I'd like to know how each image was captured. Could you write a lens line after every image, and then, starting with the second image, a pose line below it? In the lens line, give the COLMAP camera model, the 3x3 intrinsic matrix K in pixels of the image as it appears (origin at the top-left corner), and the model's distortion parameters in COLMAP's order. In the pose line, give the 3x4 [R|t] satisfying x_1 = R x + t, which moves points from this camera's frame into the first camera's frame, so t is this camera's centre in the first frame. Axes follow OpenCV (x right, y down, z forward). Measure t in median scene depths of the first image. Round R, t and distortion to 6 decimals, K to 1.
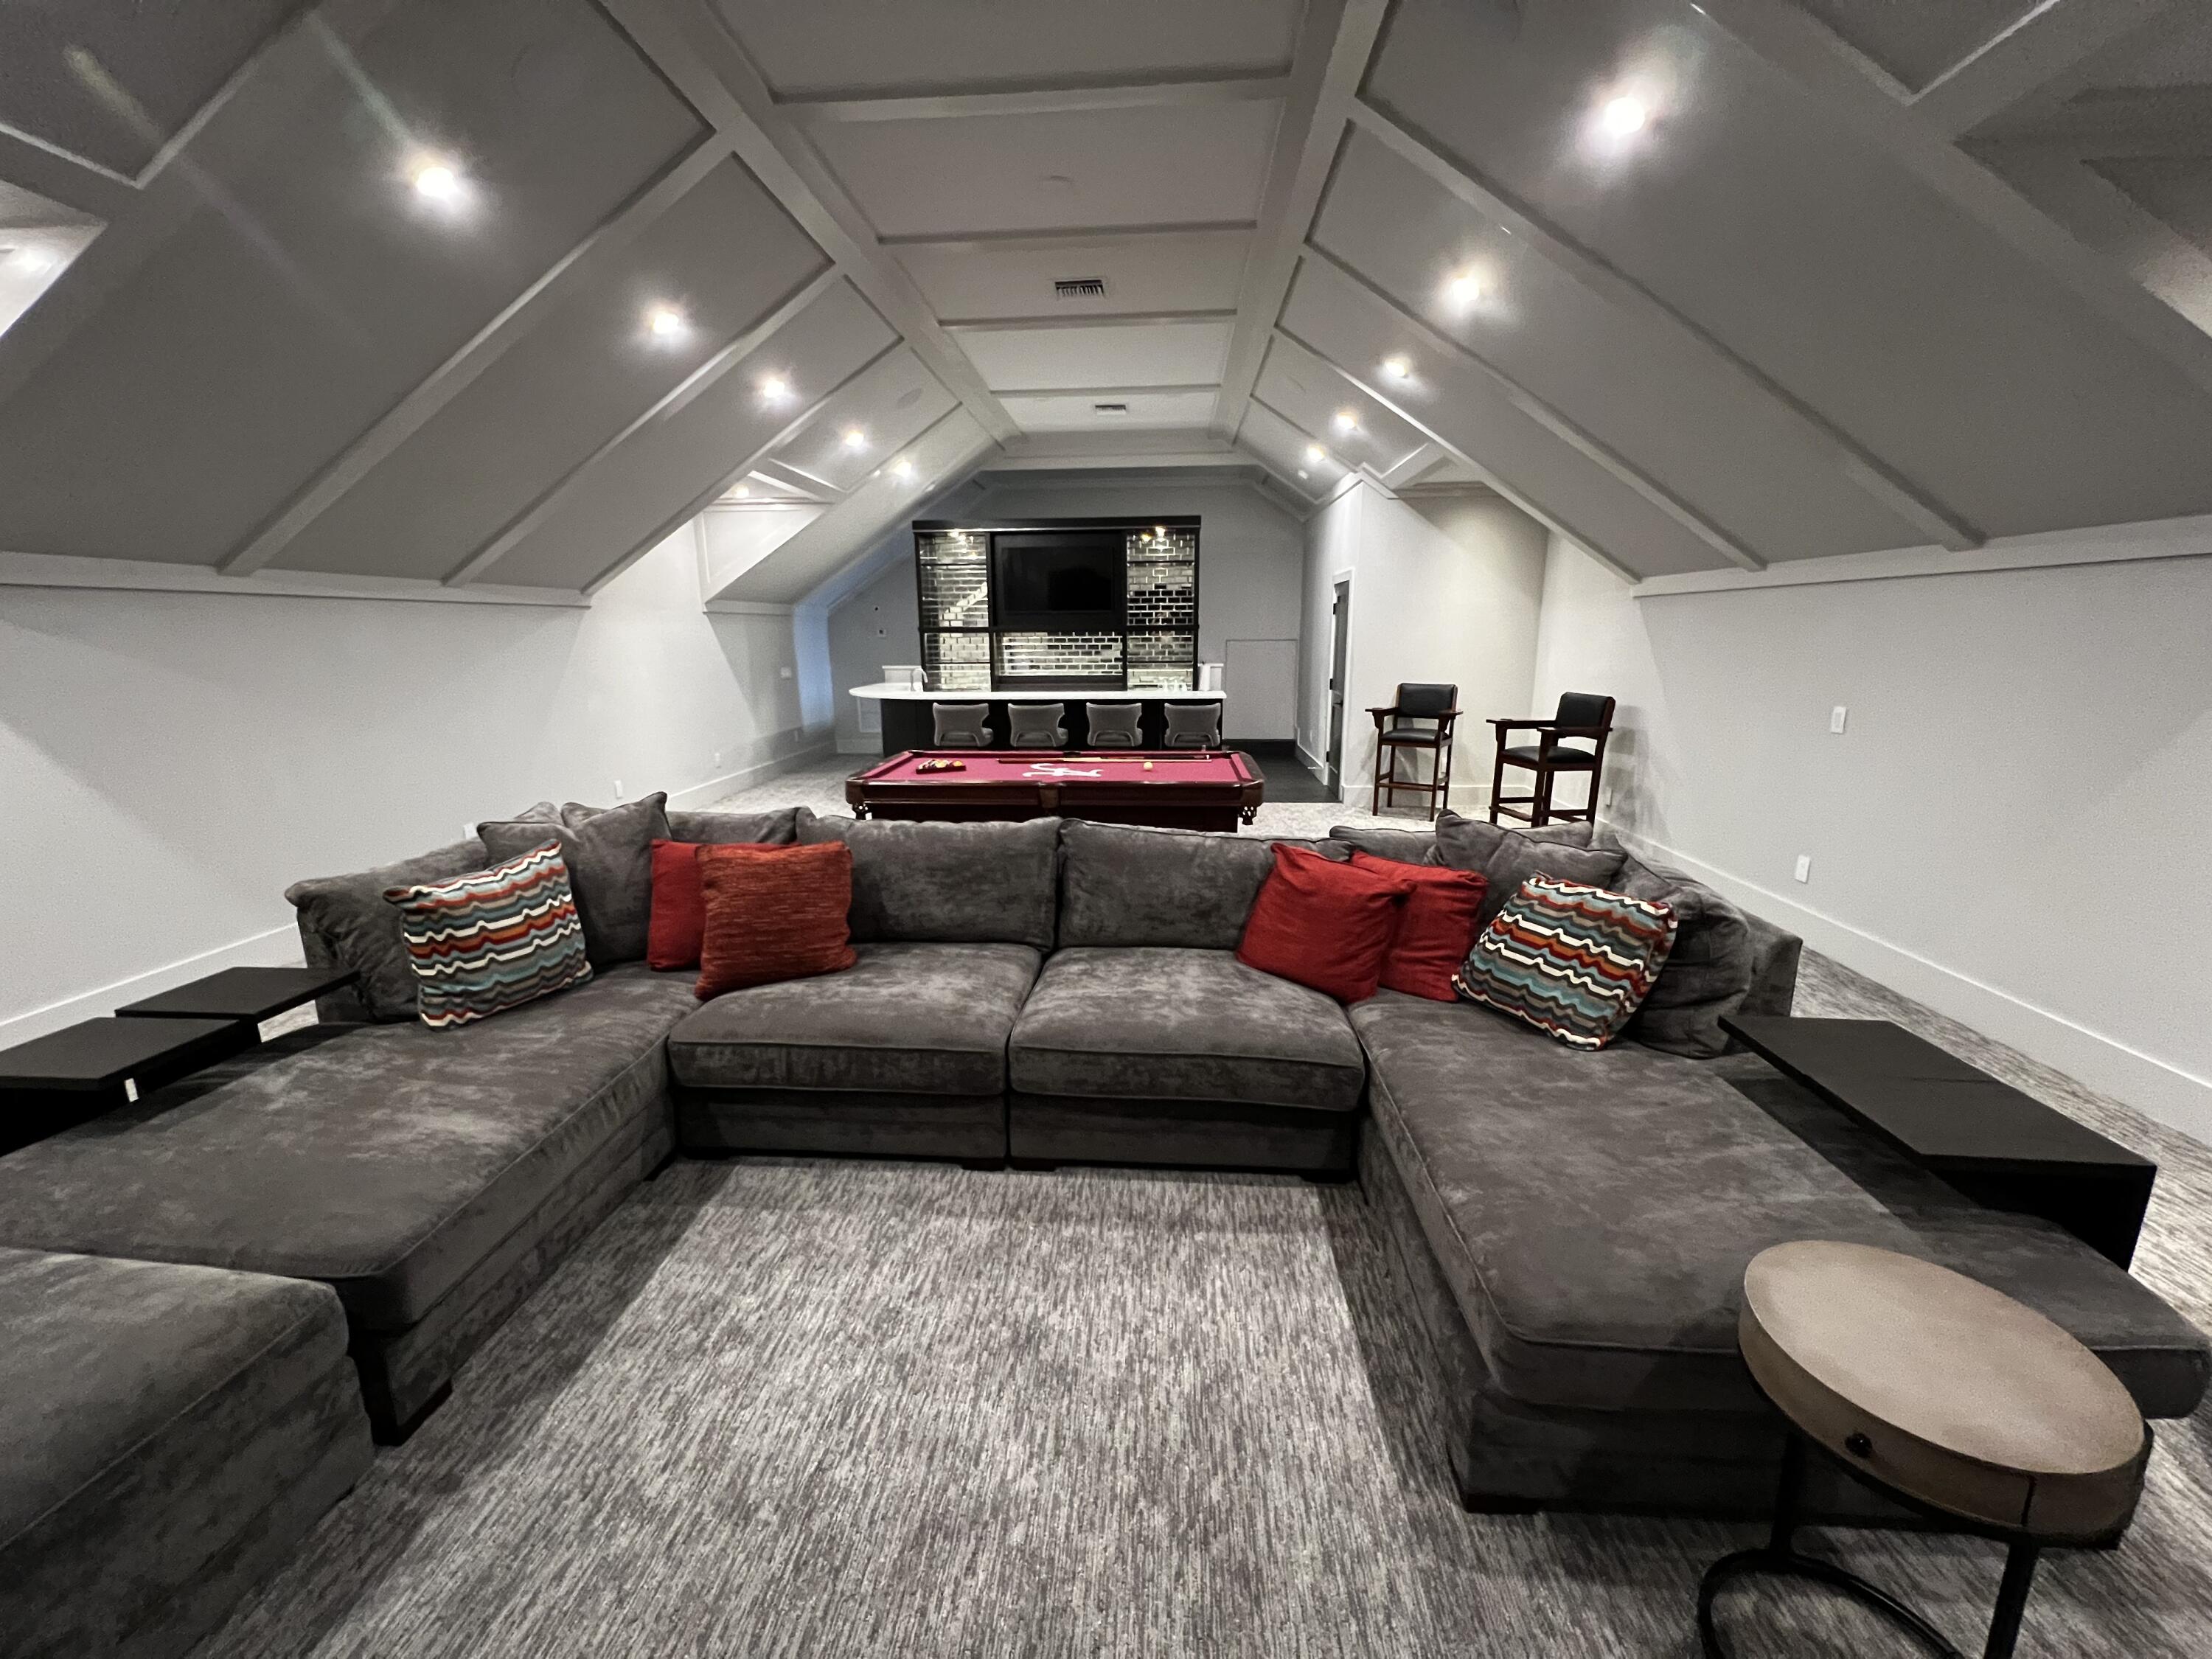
lens RADIAL K [[881.8, 0, 1106.0], [0, 881.8, 829.5], [0, 0, 1]] dist [-0.001315, -0.000128]
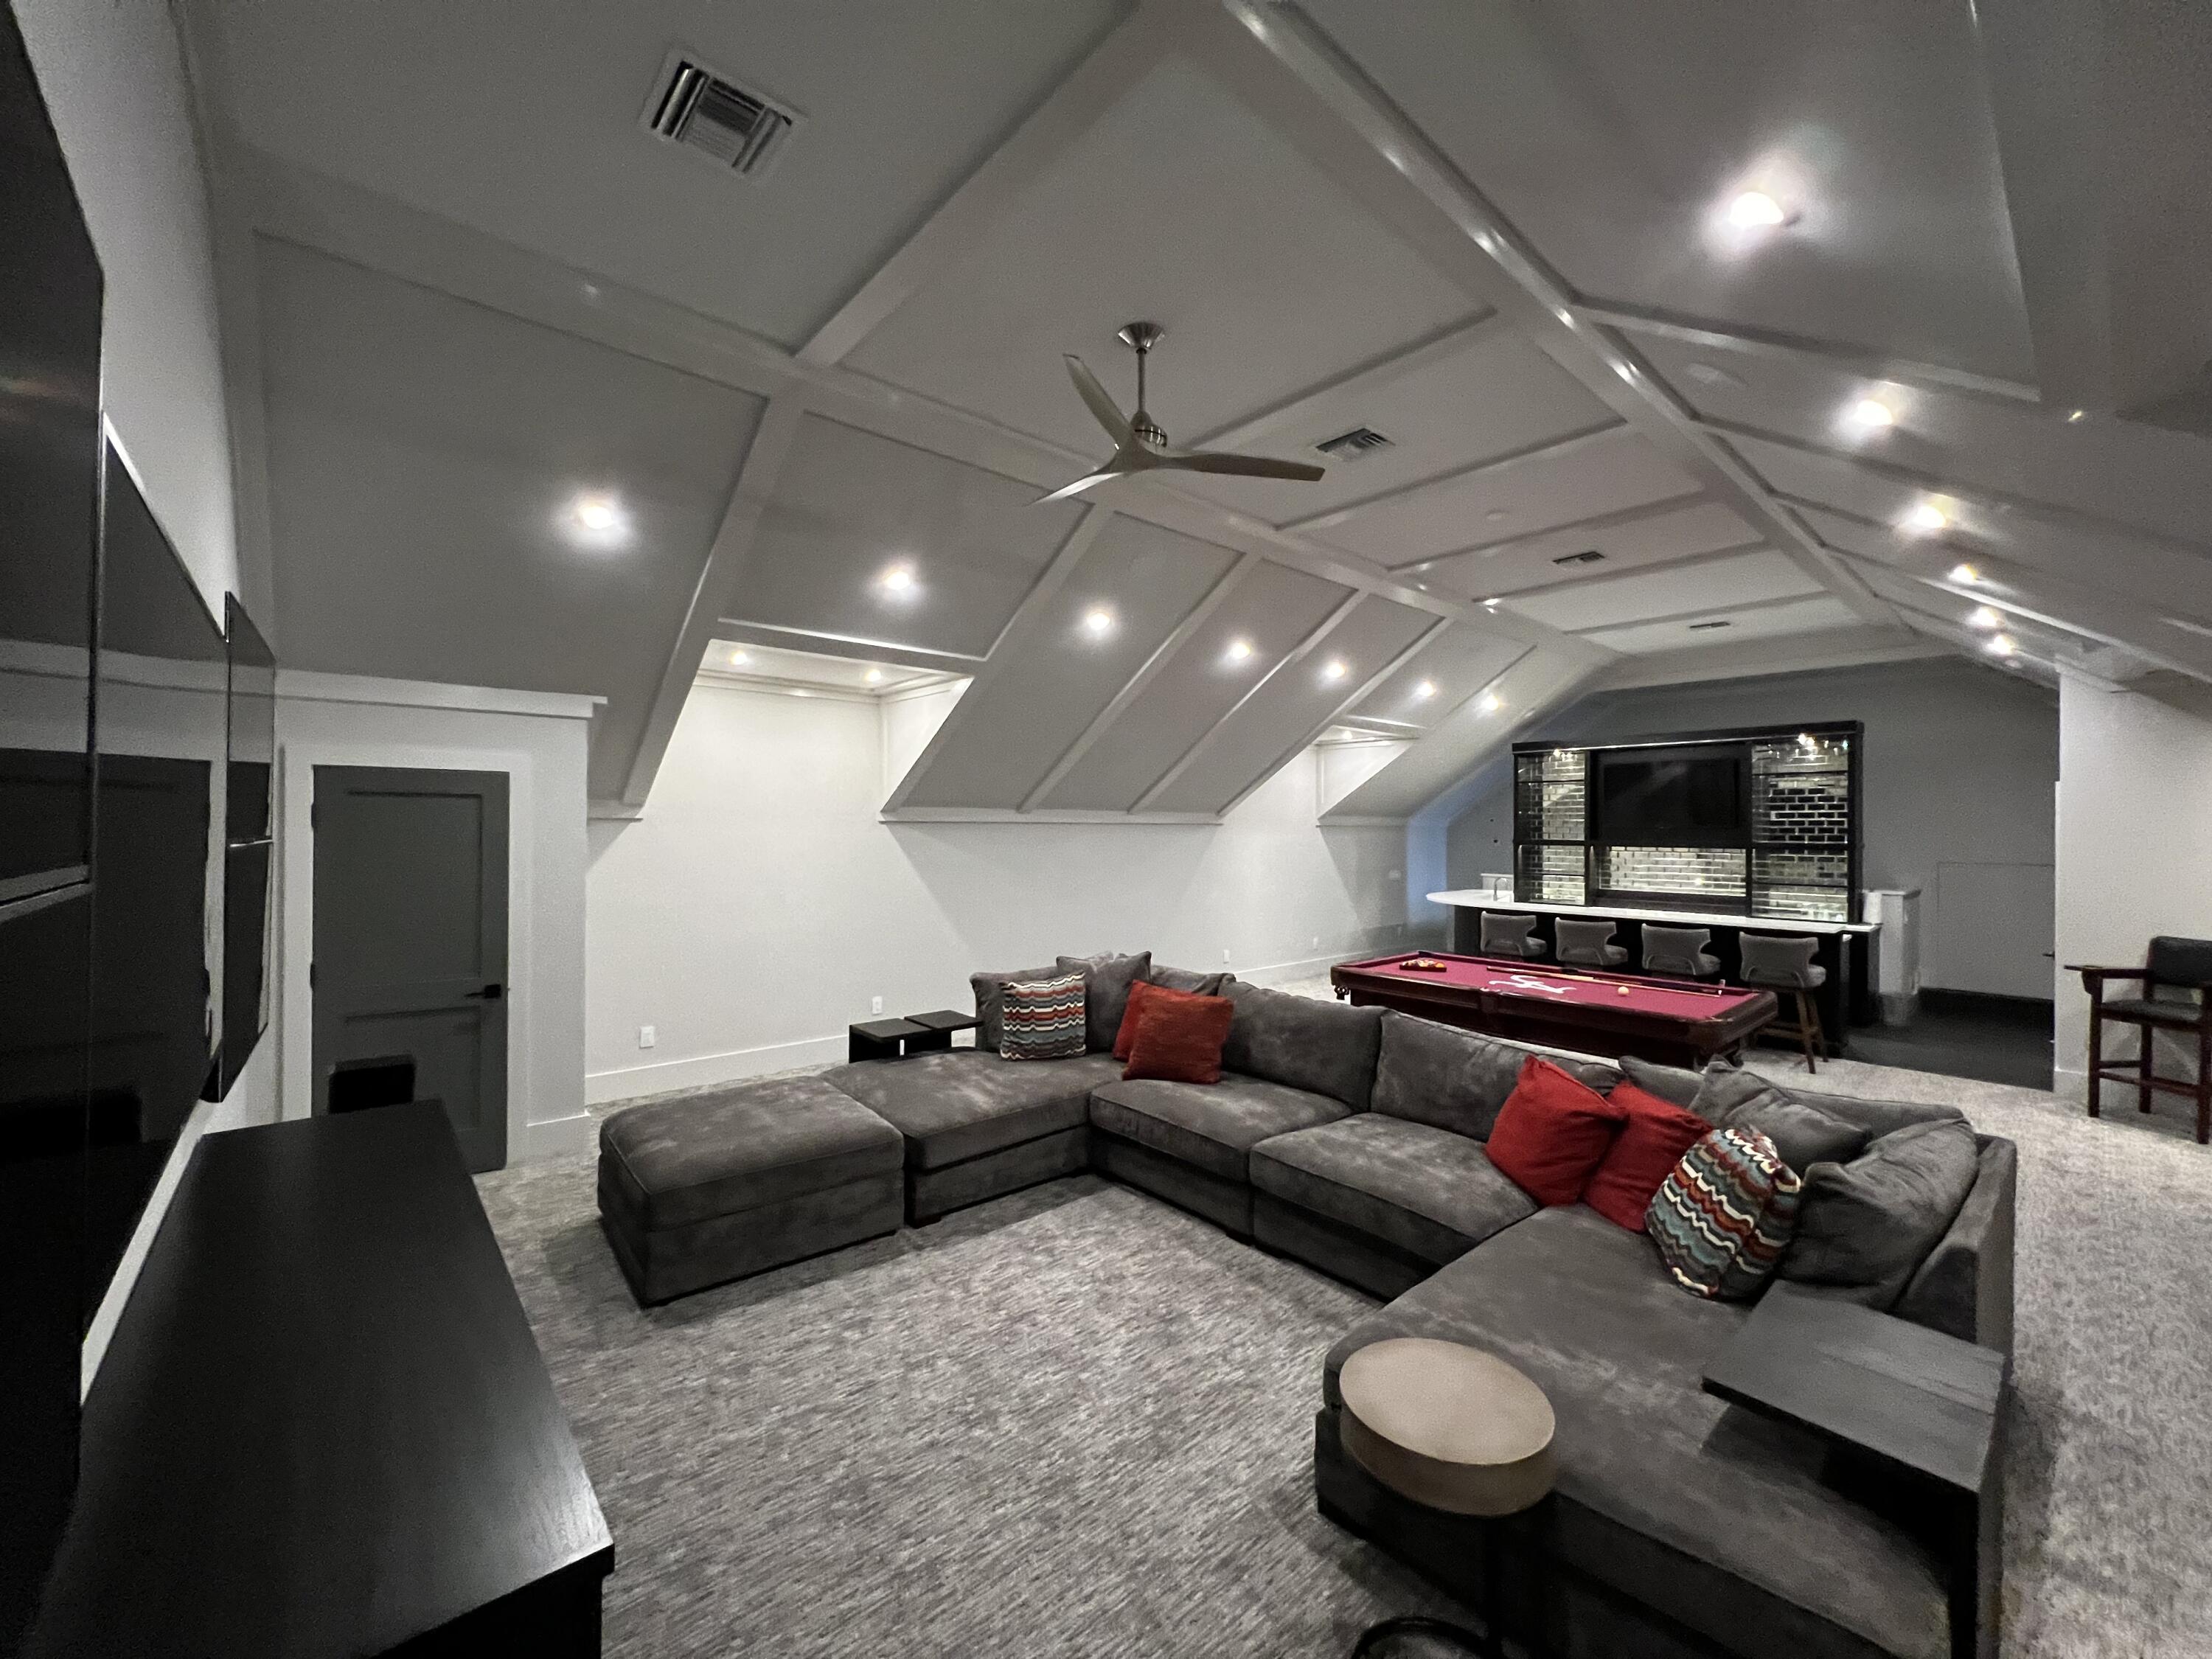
lens RADIAL K [[881.8, 0, 1106.0], [0, 881.8, 829.5], [0, 0, 1]] dist [-0.001315, -0.000128]
pose [[0.711391, 0.014768, -0.702642, 0.602791], [-0.166780, 0.974767, -0.148369, -0.008658], [0.682721, 0.222735, 0.695903, -0.234955]]
